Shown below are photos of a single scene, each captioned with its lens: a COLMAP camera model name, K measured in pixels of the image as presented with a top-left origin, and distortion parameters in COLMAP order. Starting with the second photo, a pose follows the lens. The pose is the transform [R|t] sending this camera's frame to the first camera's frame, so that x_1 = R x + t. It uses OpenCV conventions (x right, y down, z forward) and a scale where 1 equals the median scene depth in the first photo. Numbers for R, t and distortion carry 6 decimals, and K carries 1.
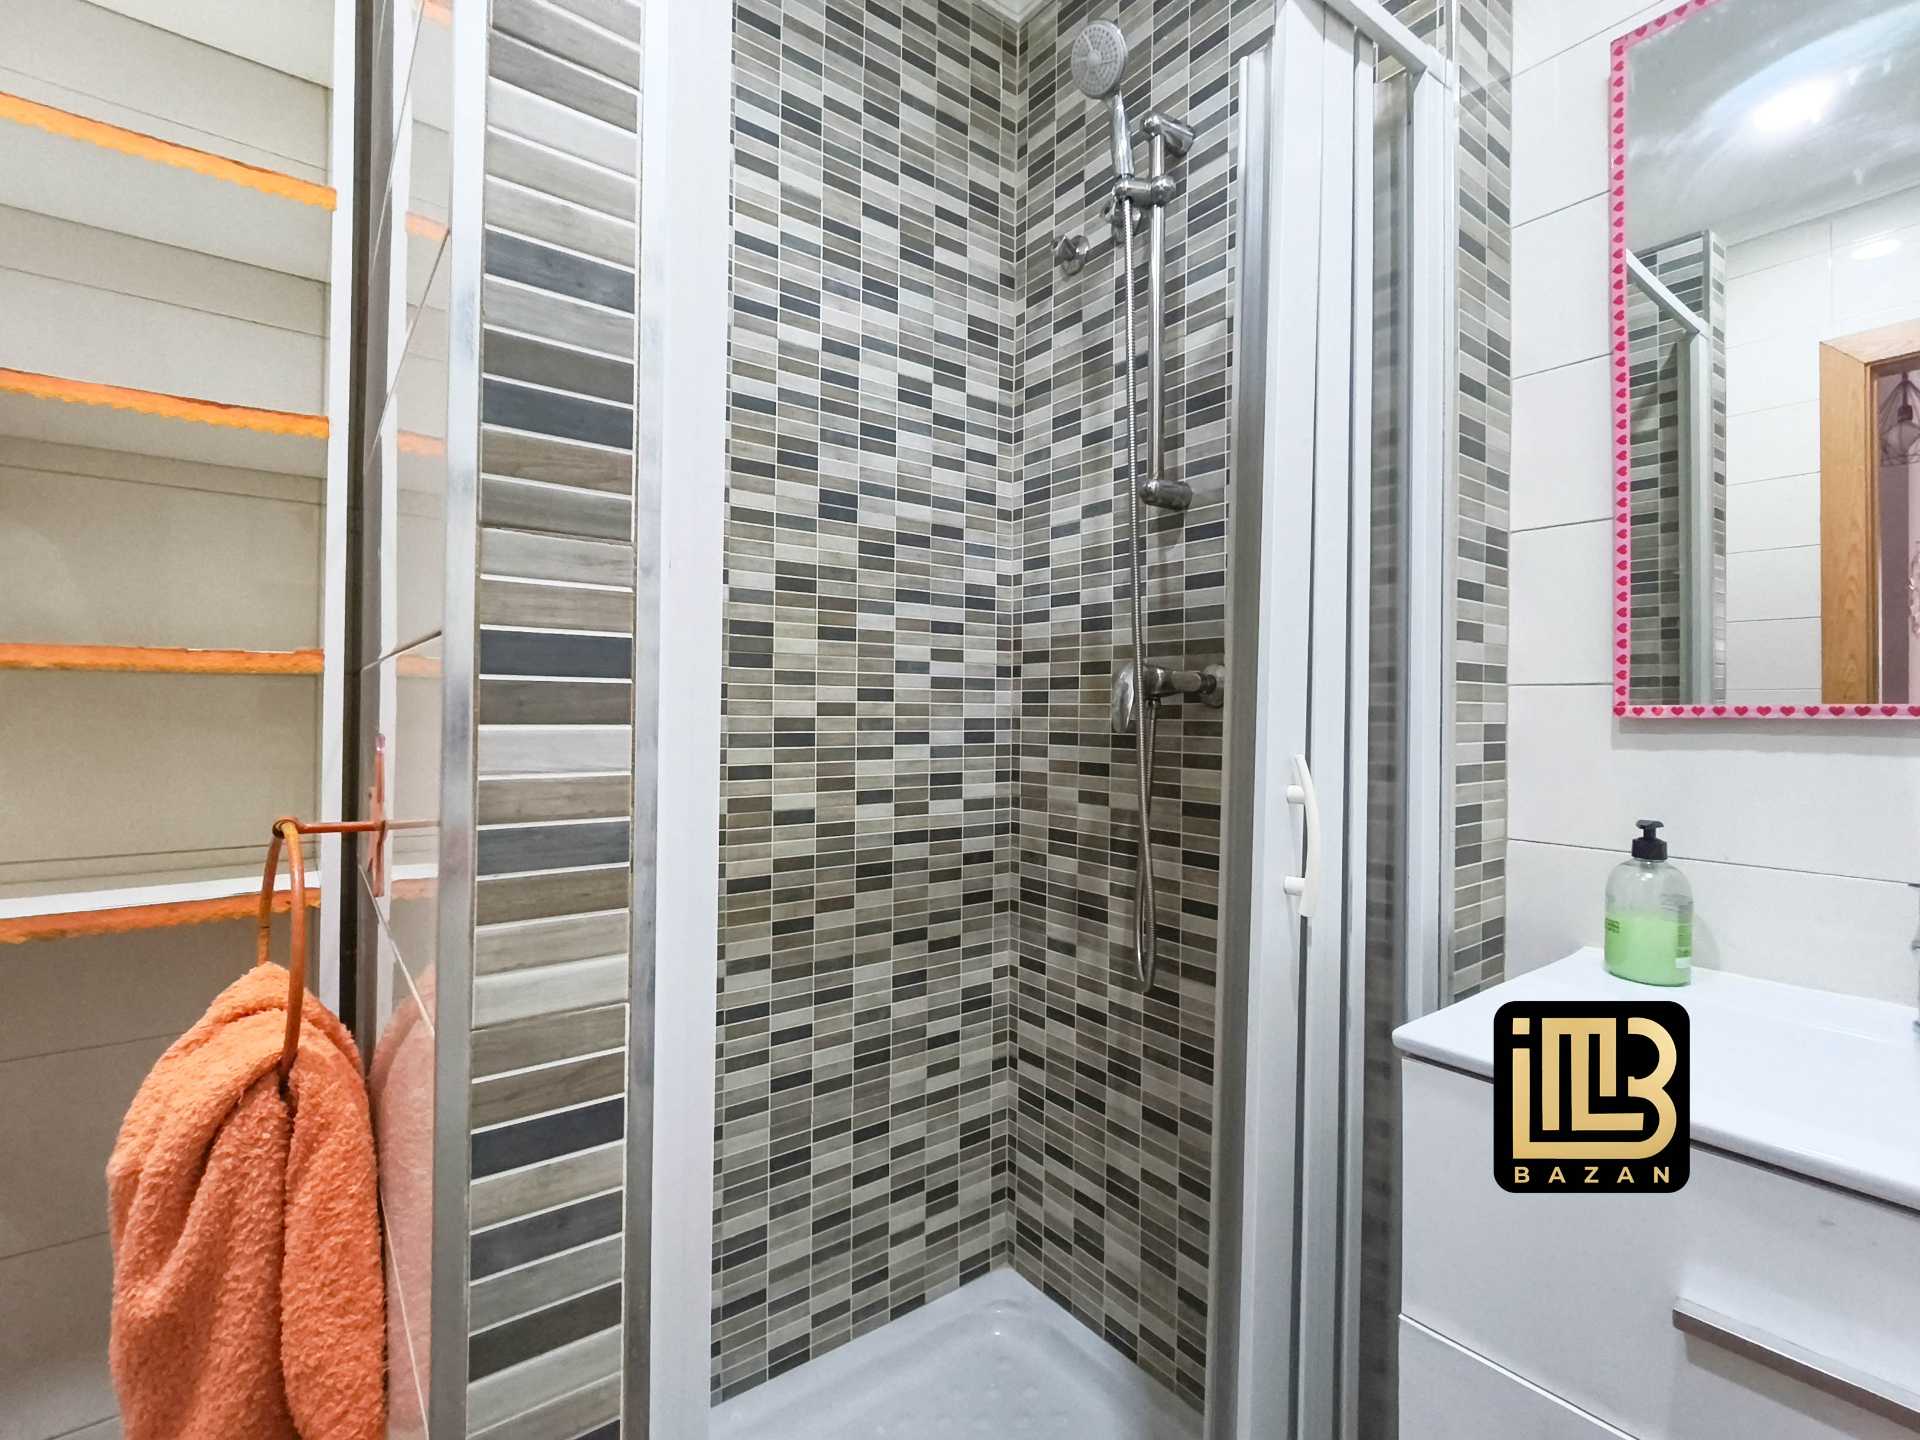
lens RADIAL K [[878.3, 0, 959.1], [0, 878.3, 708.2], [0, 0, 1]] dist [-0.001080, -0.001261]
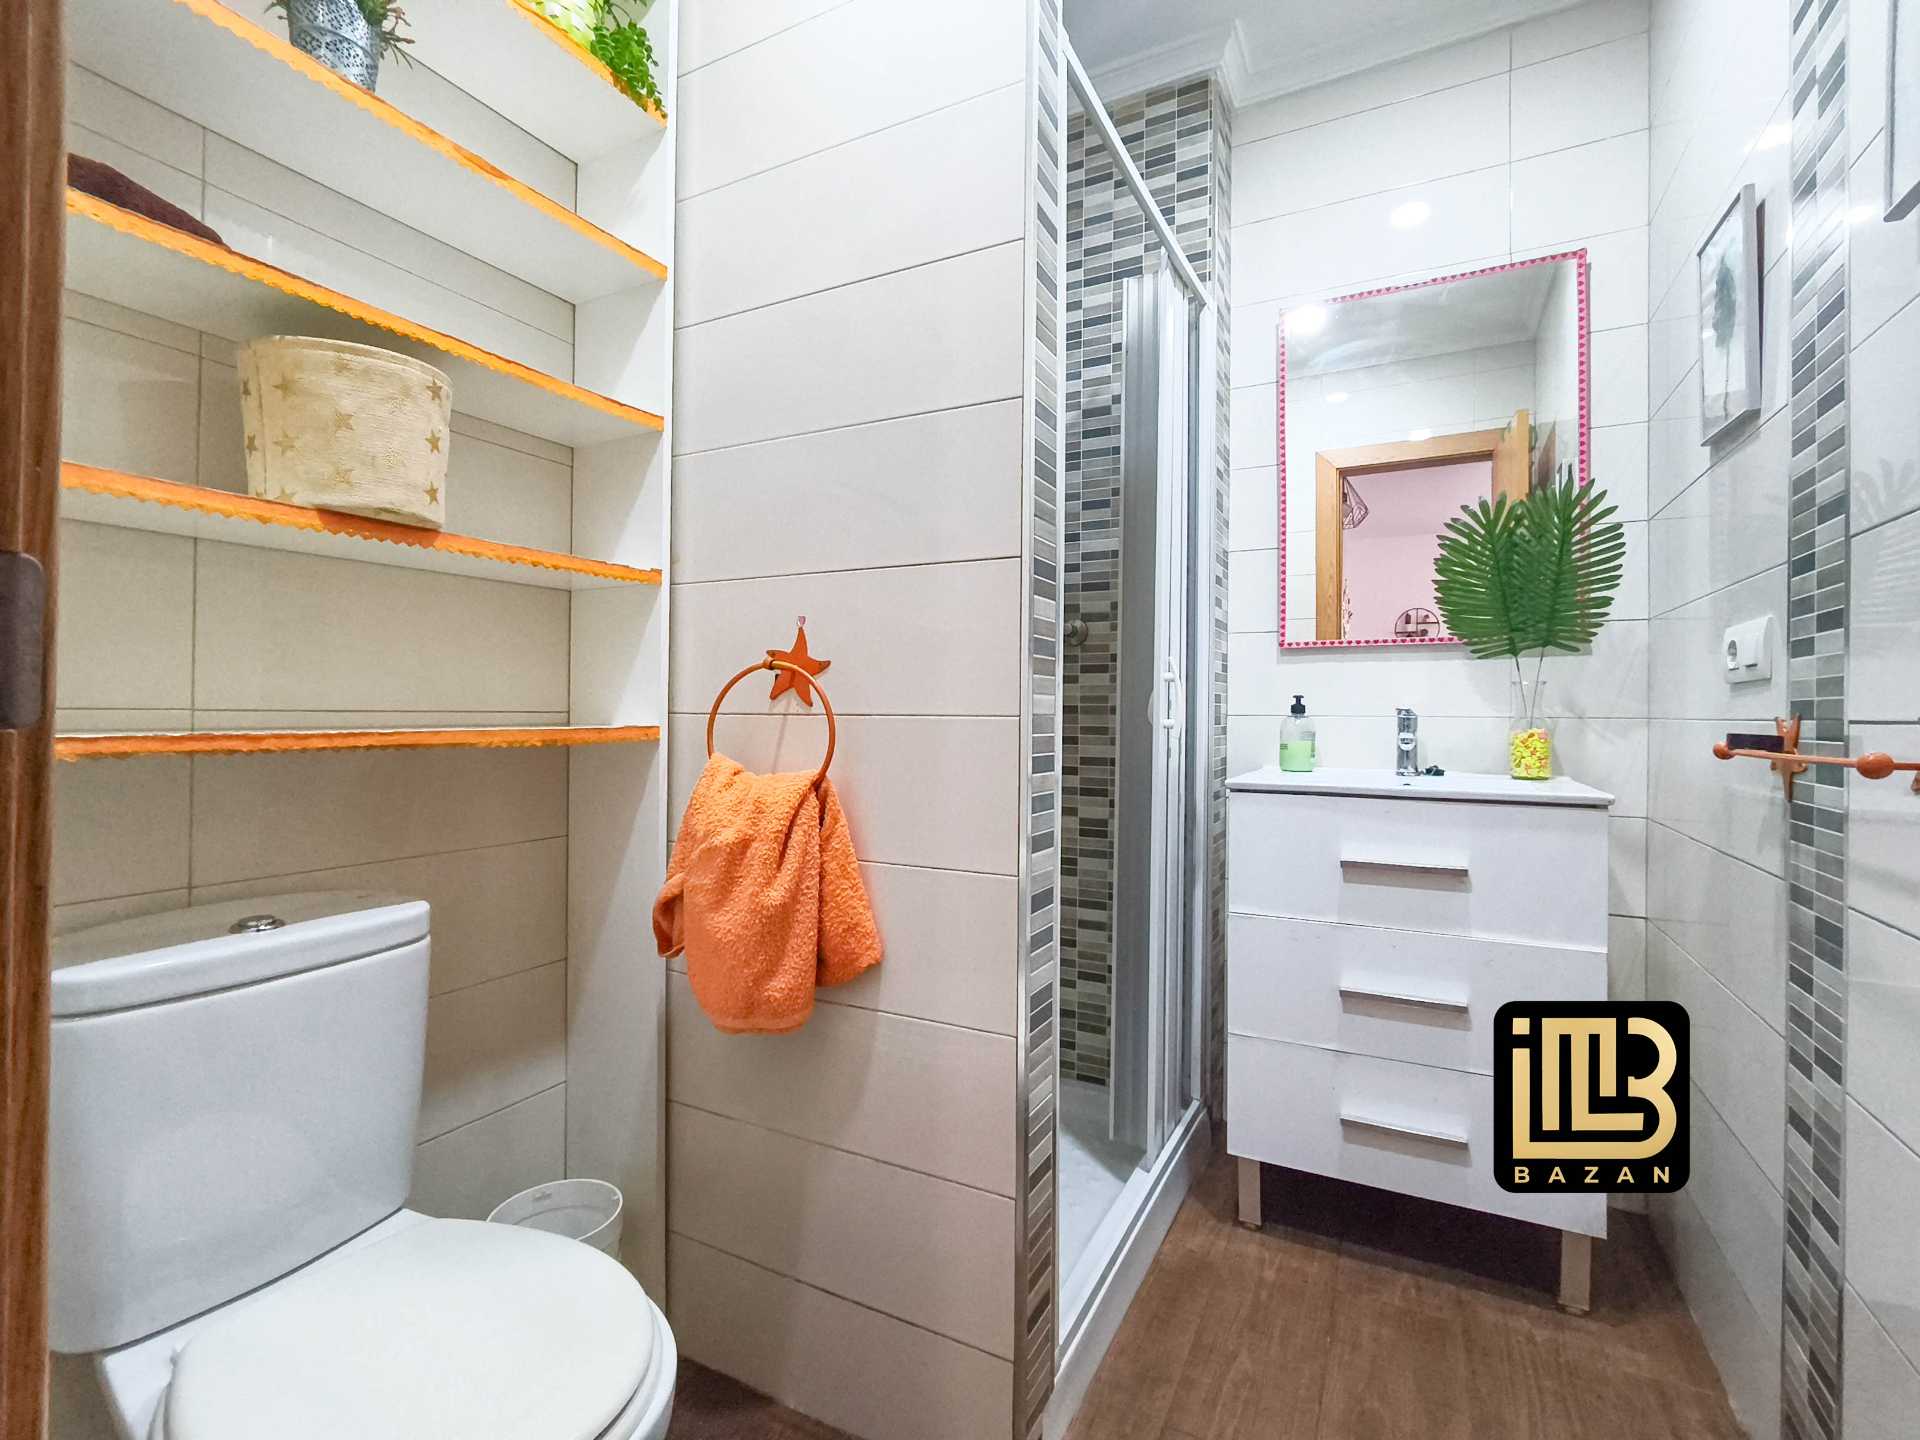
lens RADIAL K [[878.3, 0, 959.1], [0, 878.3, 708.2], [0, 0, 1]] dist [-0.001080, -0.001261]
pose [[0.905922, 0.000738, 0.423444, -0.823529], [-0.003229, 0.999981, 0.005166, 0.149787], [-0.423432, -0.006047, 0.905908, -0.547713]]
